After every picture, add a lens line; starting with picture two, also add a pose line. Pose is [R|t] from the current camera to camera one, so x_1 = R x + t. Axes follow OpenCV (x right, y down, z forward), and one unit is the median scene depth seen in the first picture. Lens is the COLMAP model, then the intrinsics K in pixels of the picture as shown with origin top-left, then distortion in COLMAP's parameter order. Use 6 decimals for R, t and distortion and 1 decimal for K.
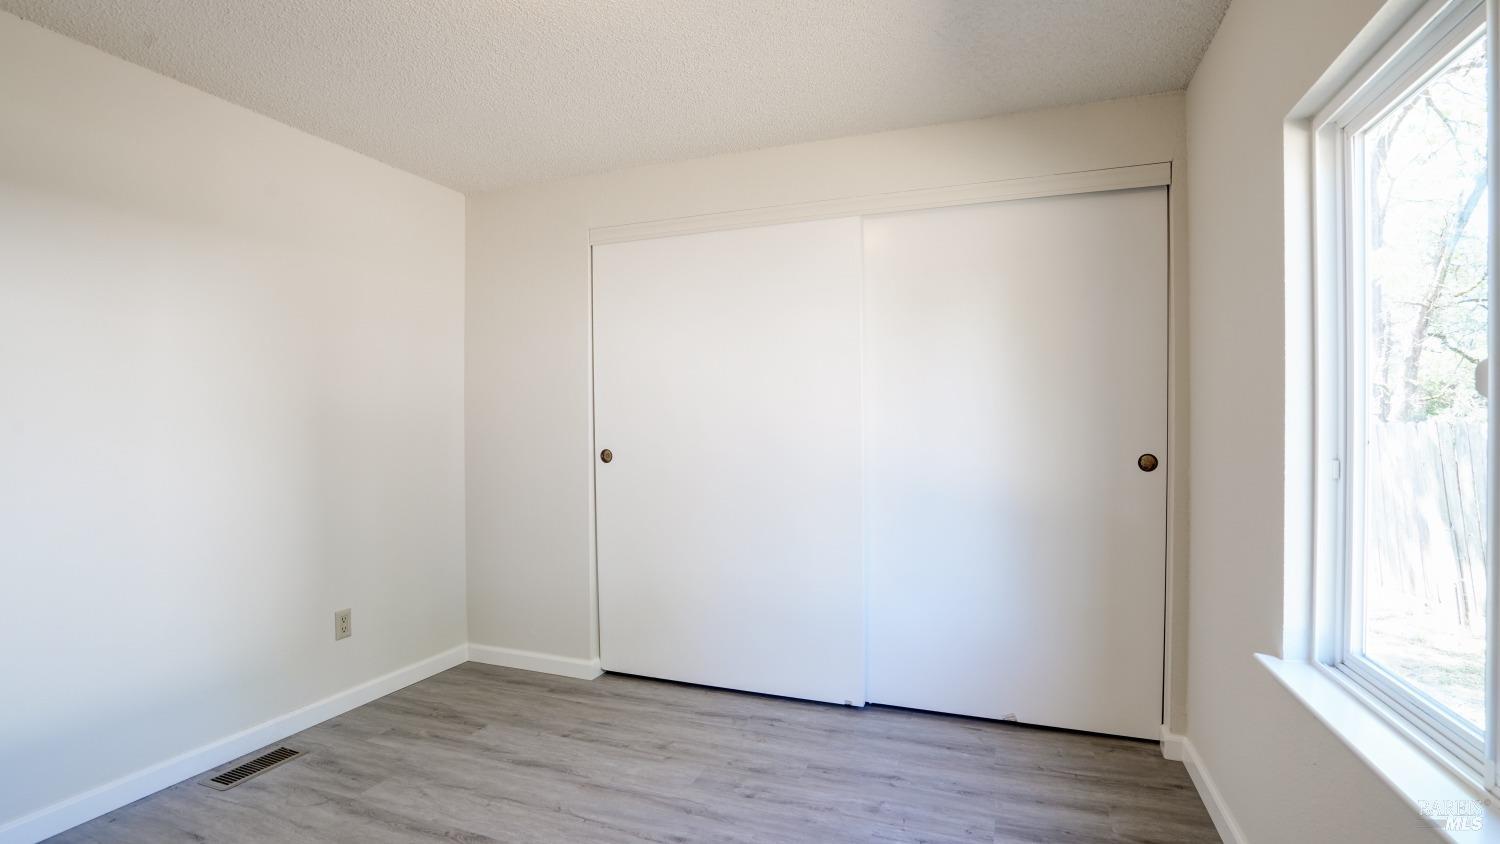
lens RADIAL K [[704.5, 0, 747.3], [0, 704.5, 425.9], [0, 0, 1]] dist [-0.045205, 0.011029]
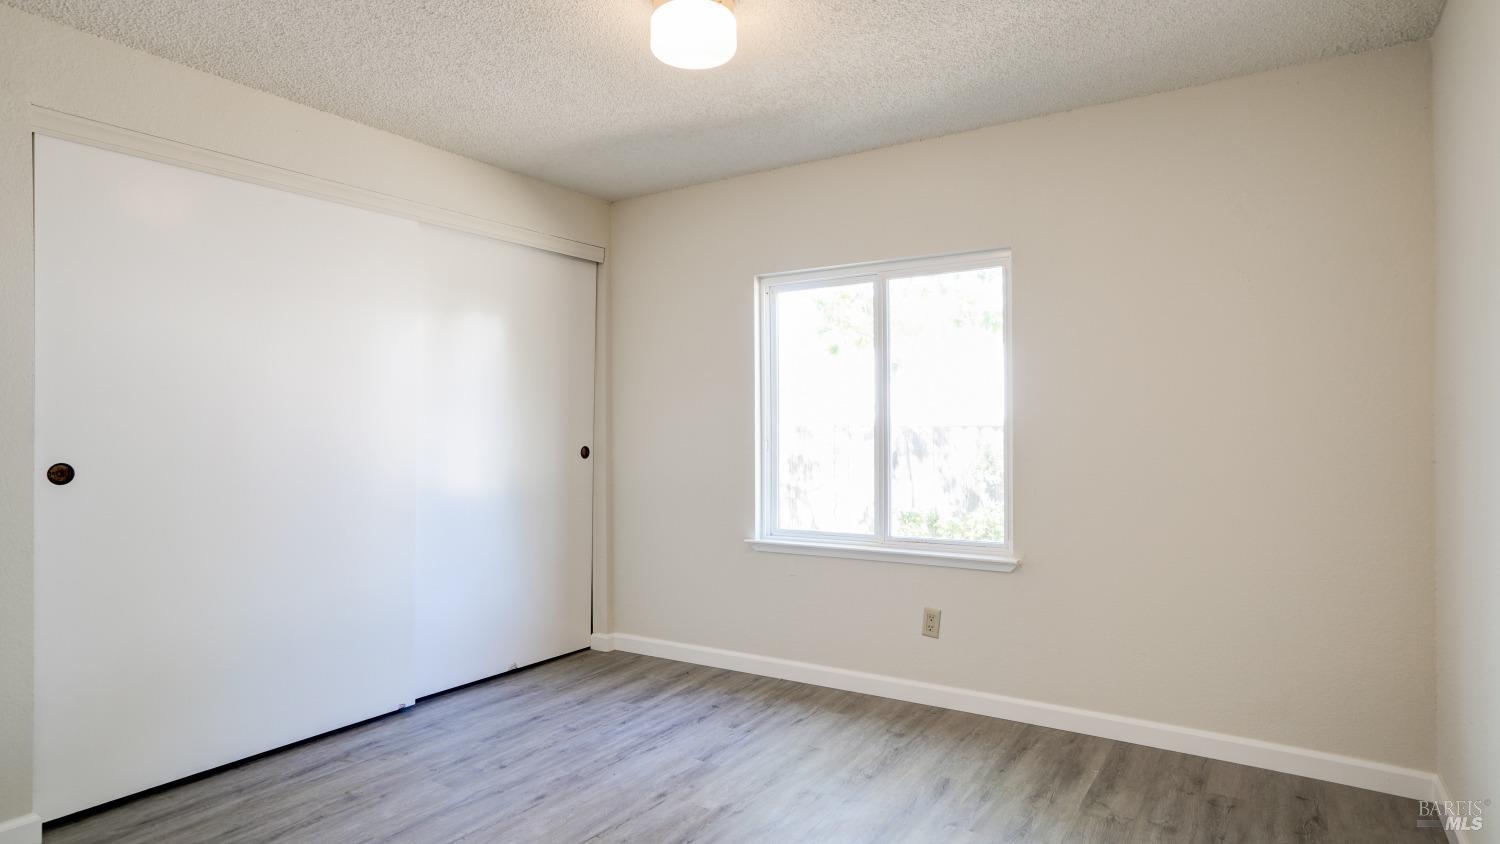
lens RADIAL K [[825.5, 0, 742.9], [0, 825.5, 427.1], [0, 0, 1]] dist [0.023567, 0.002402]
pose [[0.232972, 0.002776, 0.972480, -1.008683], [0.009954, 0.999937, -0.005239, 0.013910], [-0.972433, 0.010901, 0.232929, 0.288492]]
